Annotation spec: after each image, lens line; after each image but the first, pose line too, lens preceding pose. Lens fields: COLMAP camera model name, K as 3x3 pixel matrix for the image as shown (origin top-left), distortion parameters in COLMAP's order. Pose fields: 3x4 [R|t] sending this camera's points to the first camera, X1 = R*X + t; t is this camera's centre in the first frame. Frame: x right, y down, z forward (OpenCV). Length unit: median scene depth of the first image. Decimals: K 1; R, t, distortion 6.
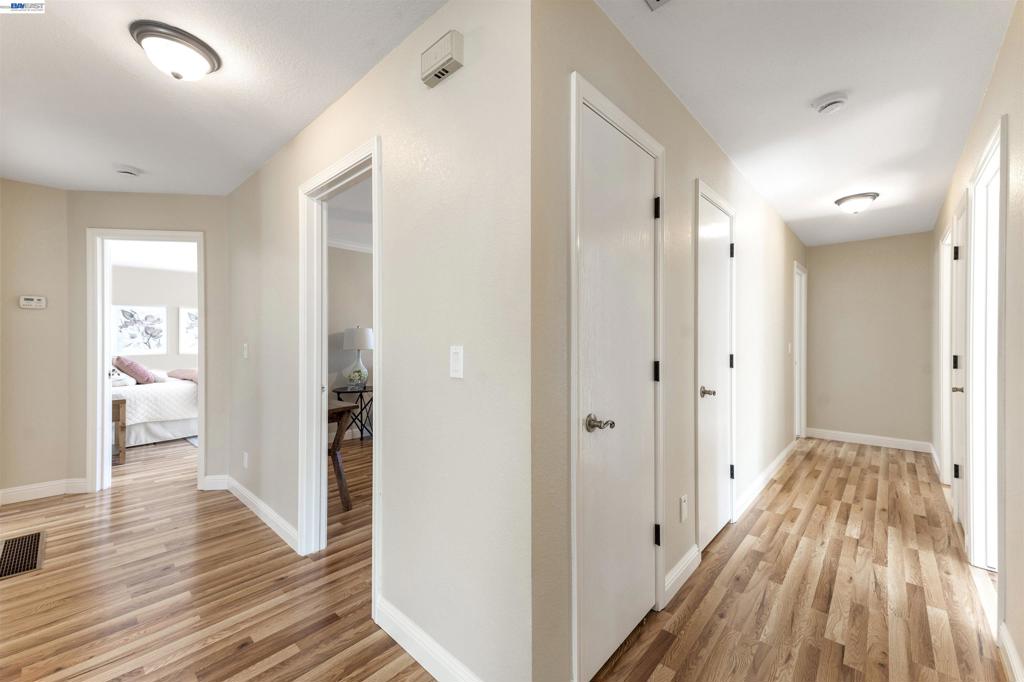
lens RADIAL K [[408.5, 0, 513.0], [0, 408.5, 344.3], [0, 0, 1]] dist [0.031892, -0.005252]
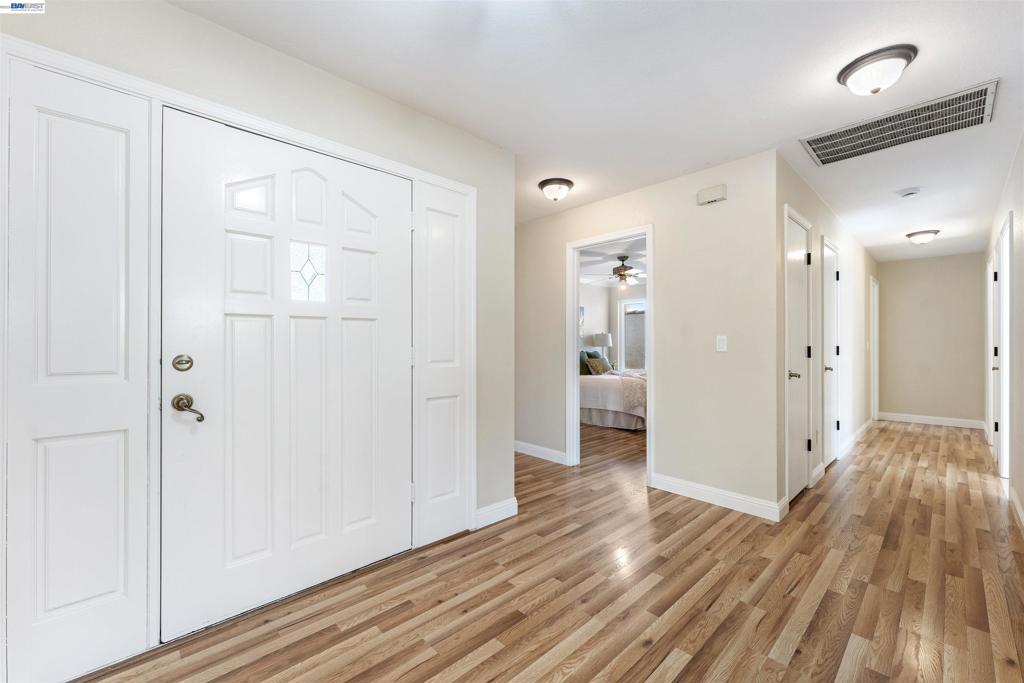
lens RADIAL K [[423.4, 0, 506.9], [0, 423.4, 348.2], [0, 0, 1]] dist [-0.001783, -0.000134]
pose [[0.997029, 0.000746, -0.077029, -0.538931], [-0.001048, 0.999992, -0.003878, 0.038986], [0.077026, 0.003947, 0.997021, -0.606150]]
